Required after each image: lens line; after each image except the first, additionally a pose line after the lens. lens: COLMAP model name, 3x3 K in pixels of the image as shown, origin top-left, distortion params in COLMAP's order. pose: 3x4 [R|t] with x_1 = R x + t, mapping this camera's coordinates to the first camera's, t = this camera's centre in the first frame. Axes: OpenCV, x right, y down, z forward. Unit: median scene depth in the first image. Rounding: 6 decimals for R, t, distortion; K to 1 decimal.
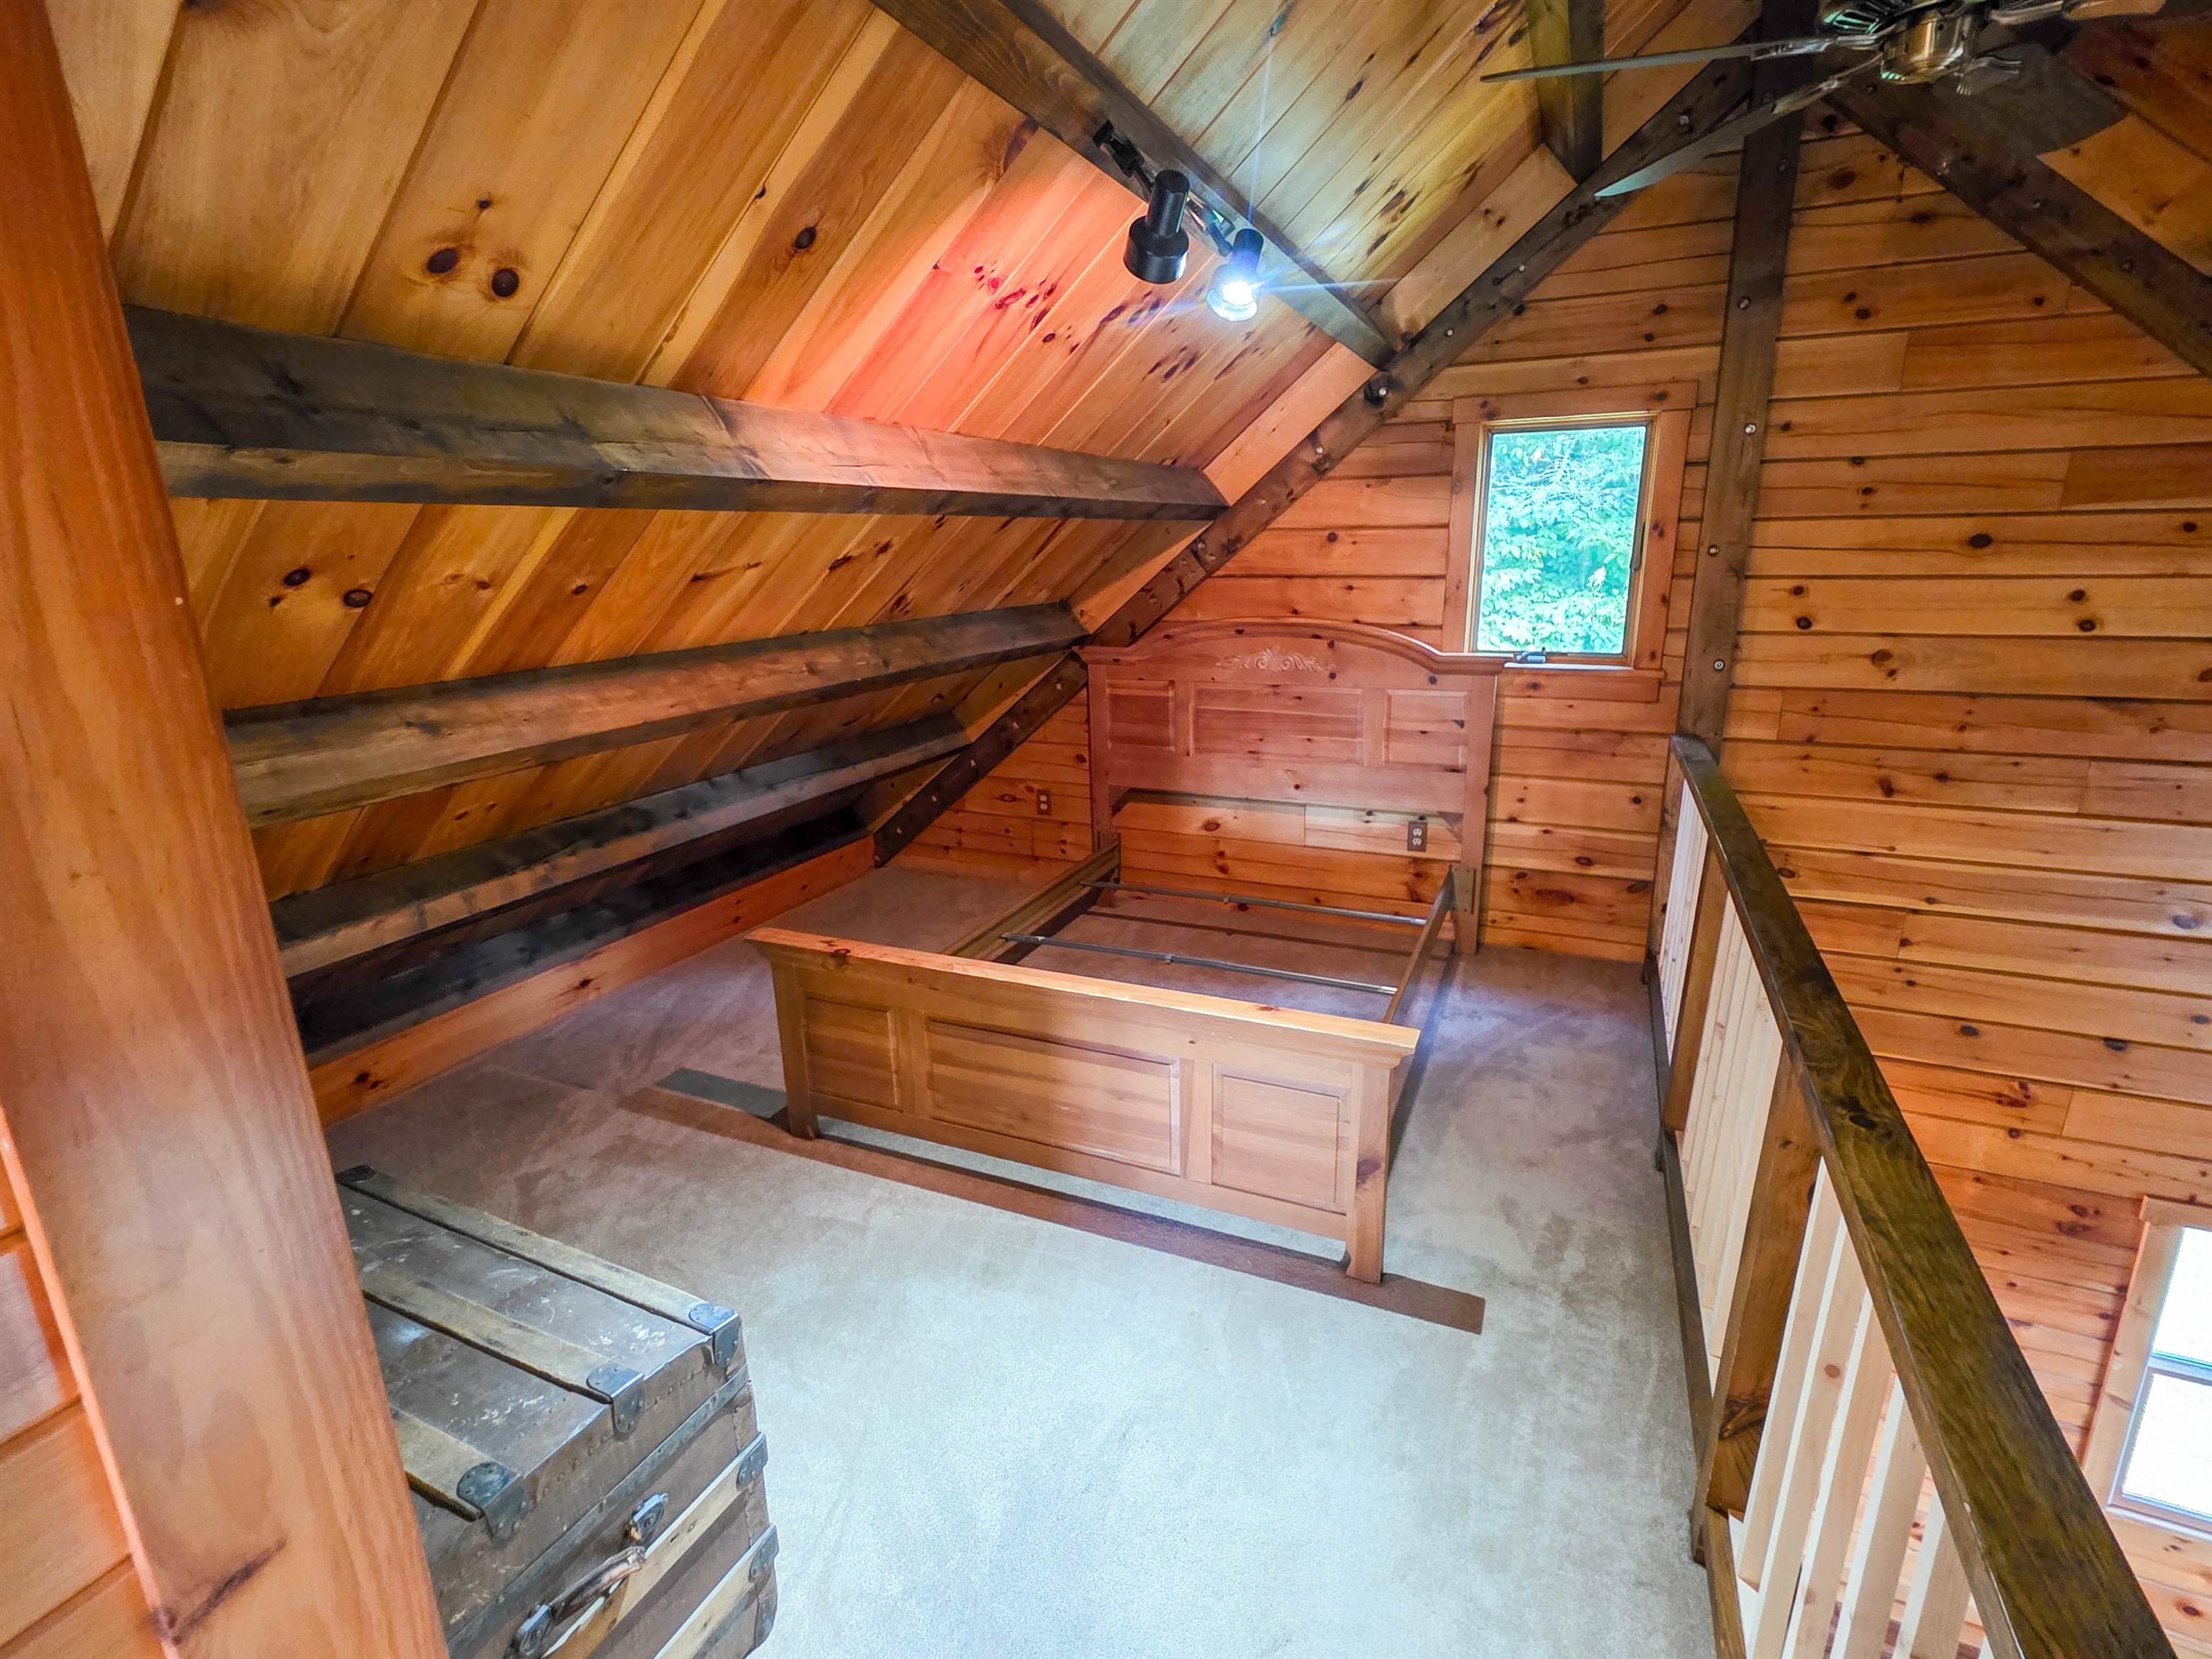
lens RADIAL K [[1039.9, 0, 1110.9], [0, 1039.9, 815.2], [0, 0, 1]] dist [0.000258, 0.001266]
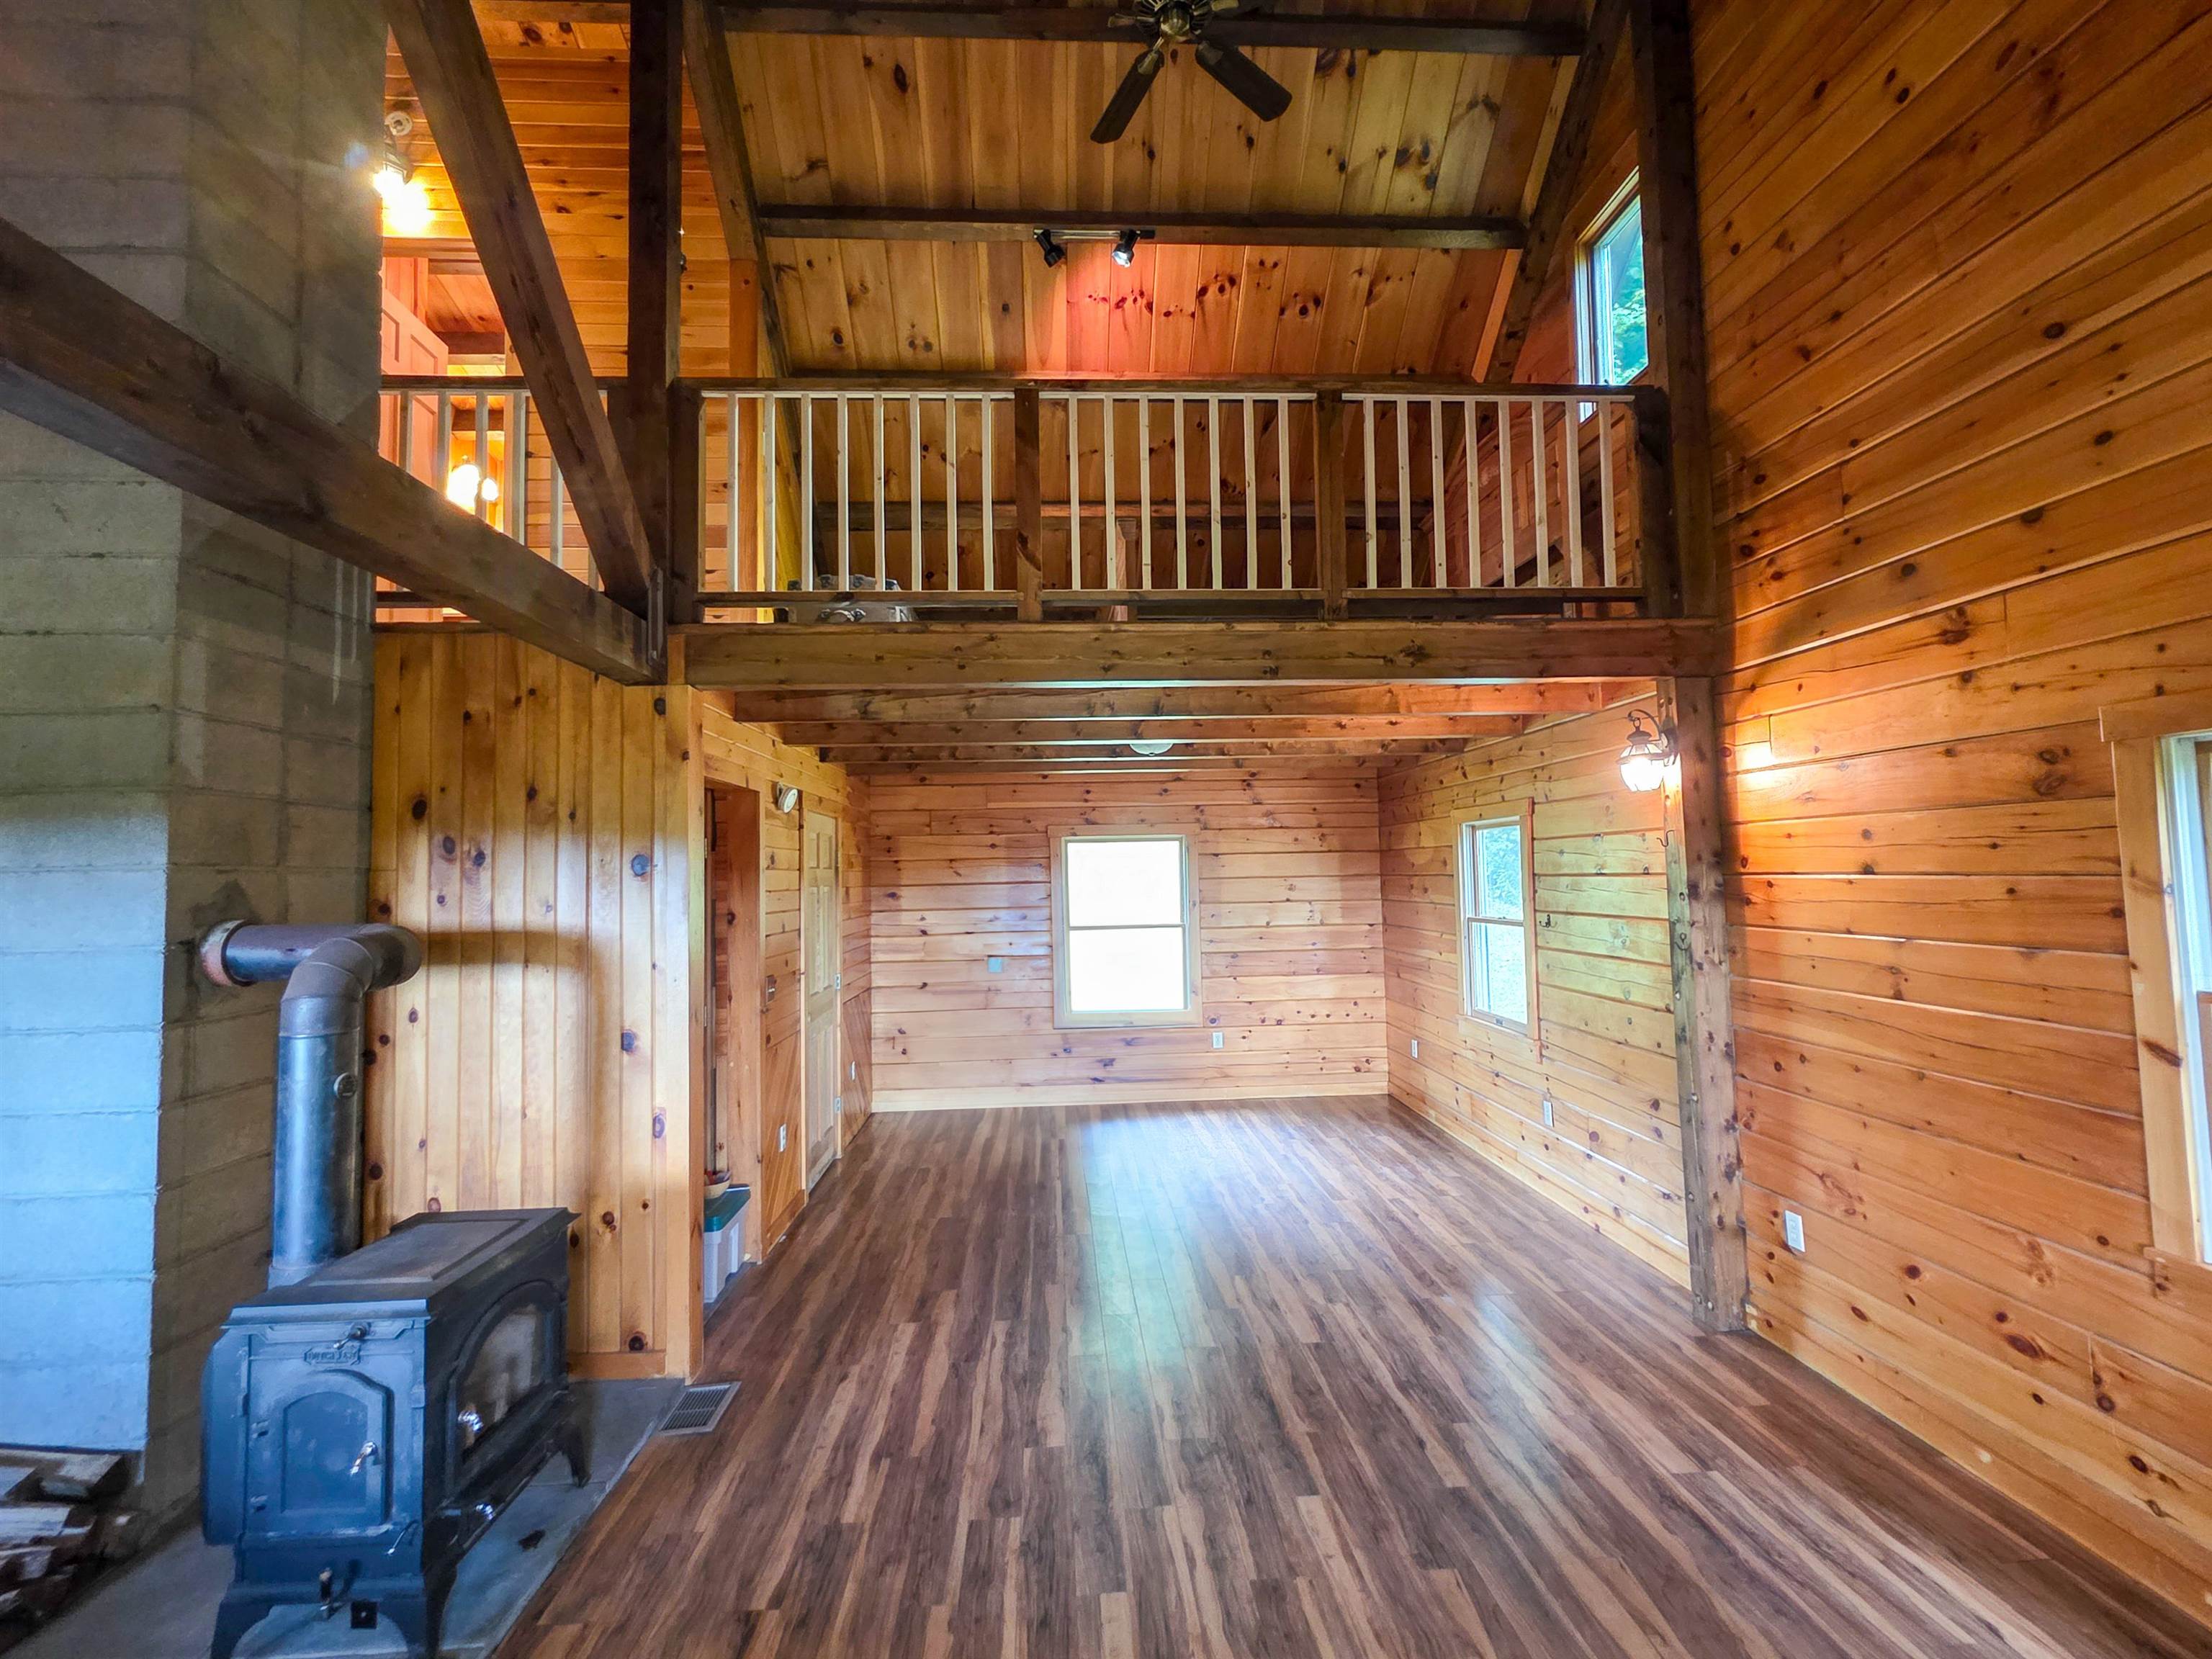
lens RADIAL K [[1039.9, 0, 1111.5], [0, 1039.9, 816.8], [0, 0, 1]] dist [0.000258, 0.001266]
pose [[0.464488, -0.040287, -0.884663, 1.270705], [-0.214700, 0.964039, -0.156628, 0.677421], [0.859160, 0.262689, 0.439135, 0.121363]]
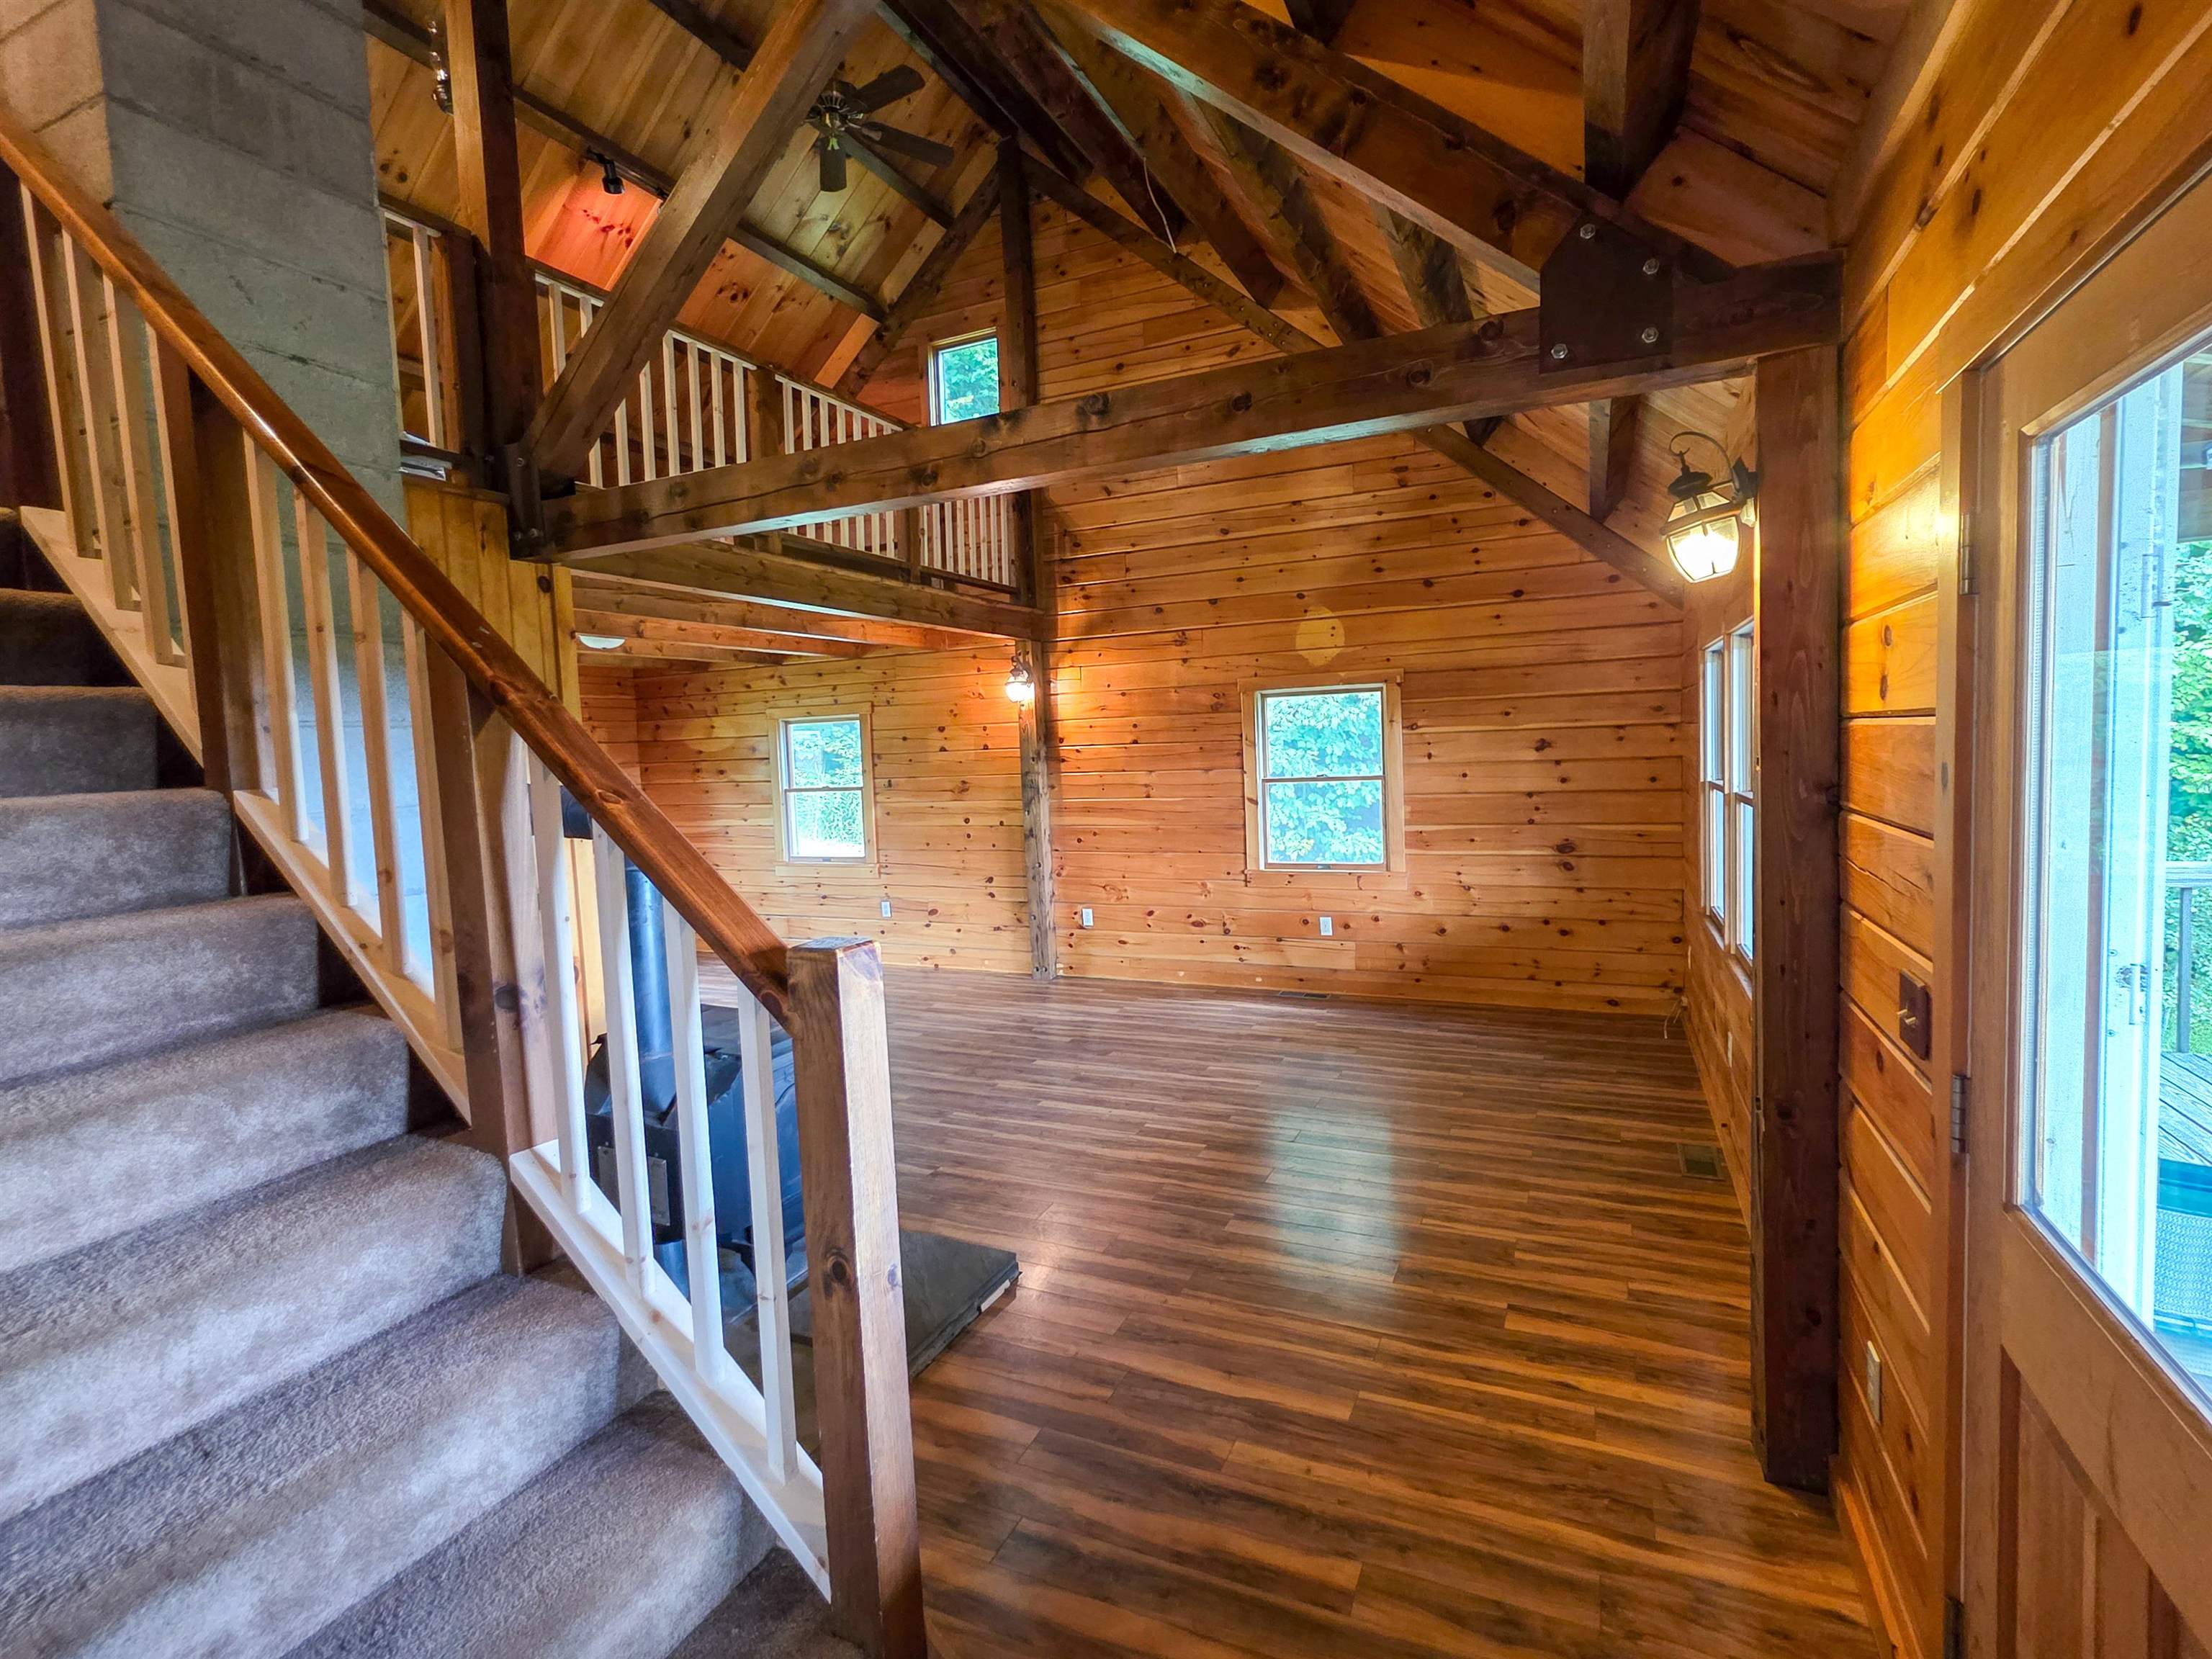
lens RADIAL K [[1039.9, 0, 1115.9], [0, 1039.9, 816.1], [0, 0, 1]] dist [0.000258, 0.001266]
pose [[0.999760, -0.019852, -0.009219, 0.756447], [0.017751, 0.981795, -0.189111, 0.957805], [0.012805, 0.188902, 0.981912, -0.846244]]
